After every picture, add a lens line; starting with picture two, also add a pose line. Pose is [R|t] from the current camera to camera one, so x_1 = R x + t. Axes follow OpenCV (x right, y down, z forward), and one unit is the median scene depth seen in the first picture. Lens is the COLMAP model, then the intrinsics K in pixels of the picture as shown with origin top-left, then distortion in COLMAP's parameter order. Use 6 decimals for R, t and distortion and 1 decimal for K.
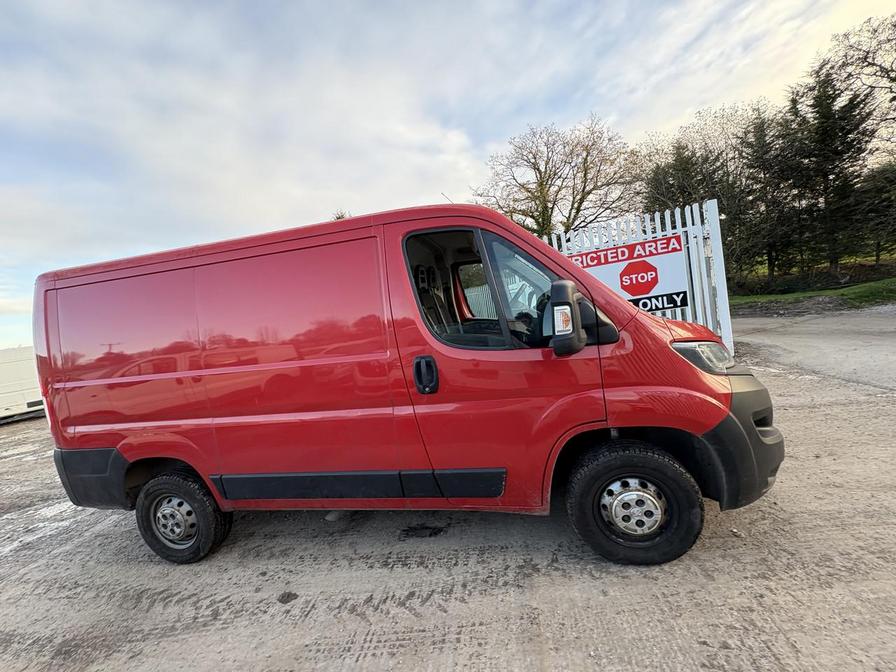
lens RADIAL K [[358.6, 0, 441.2], [0, 358.6, 326.6], [0, 0, 1]] dist [-0.000537, -0.000191]
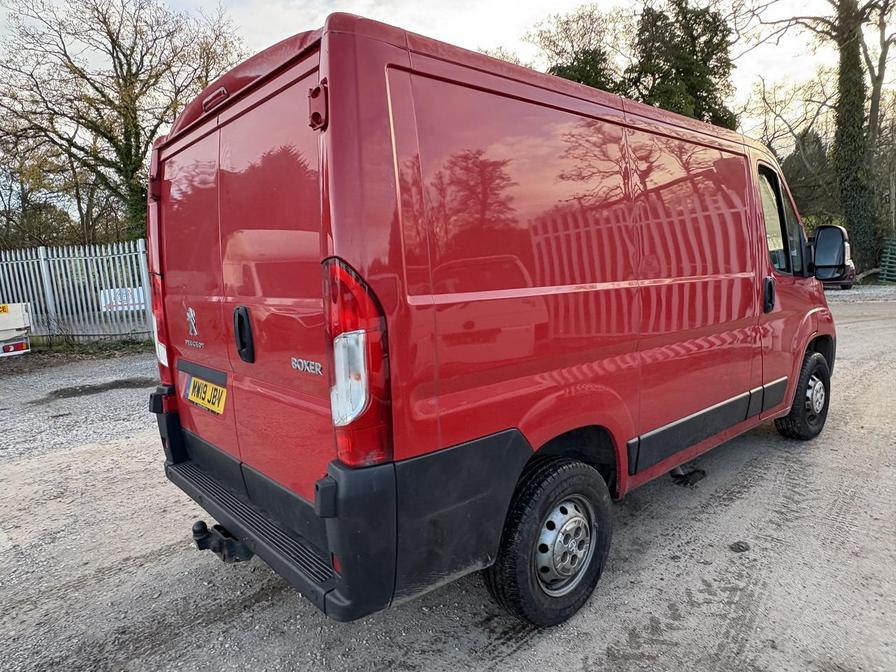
lens RADIAL K [[569.9, 0, 448.0], [0, 569.9, 336.0], [0, 0, 1]] dist [0.001748, 0.000177]
pose [[0.604908, 0.003854, 0.796286, -1.855627], [0.008851, 0.999894, -0.011563, 0.244280], [-0.796246, 0.014042, 0.604809, 0.685977]]
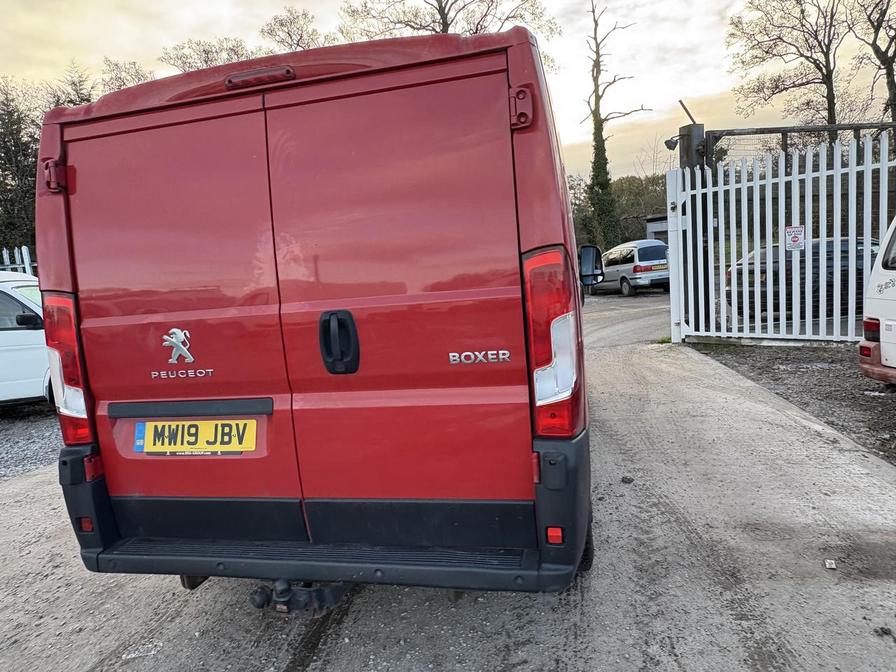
lens RADIAL K [[569.5, 0, 448.0], [0, 569.5, 336.0], [0, 0, 1]] dist [0.000360, 0.000660]
pose [[0.030747, 0.023948, 0.999240, -2.162325], [0.129254, 0.991224, -0.027733, 0.263507], [-0.991135, 0.130009, 0.027382, 1.386437]]
